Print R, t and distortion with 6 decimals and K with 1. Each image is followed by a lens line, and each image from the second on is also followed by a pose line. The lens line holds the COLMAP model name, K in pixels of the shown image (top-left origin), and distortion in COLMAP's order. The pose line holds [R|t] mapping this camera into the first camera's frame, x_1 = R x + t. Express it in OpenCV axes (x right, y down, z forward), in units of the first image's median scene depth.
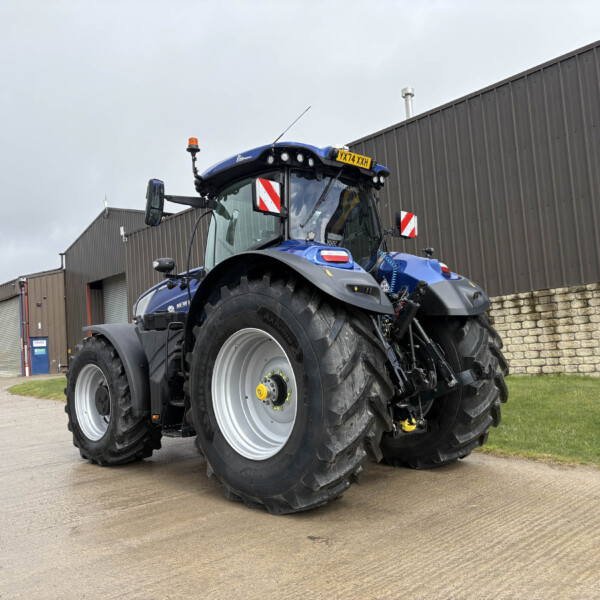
lens RADIAL K [[602.7, 0, 296.5], [0, 602.7, 302.1], [0, 0, 1]] dist [0.063661, -0.113540]
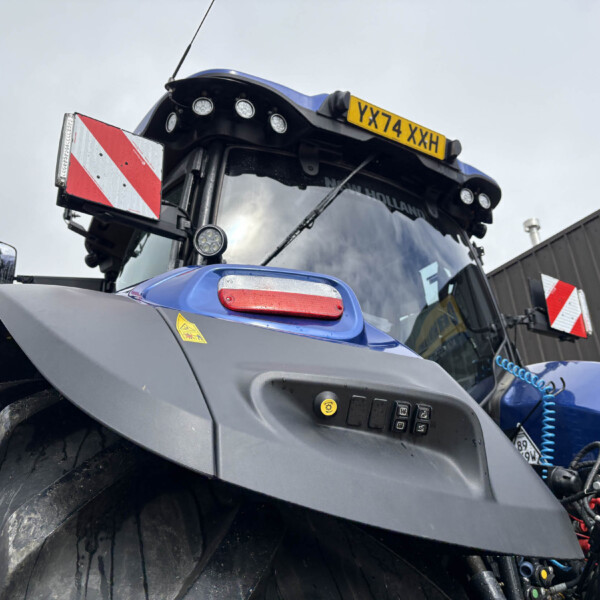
lens RADIAL K [[580.9, 0, 300.0], [0, 580.9, 300.0], [0, 0, 1]] dist [0.005333, 0.004498]
pose [[0.973358, -0.086641, -0.212289, 0.097894], [0.009549, 0.940373, -0.340012, 0.005079], [0.229090, 0.328926, 0.916147, 0.627645]]
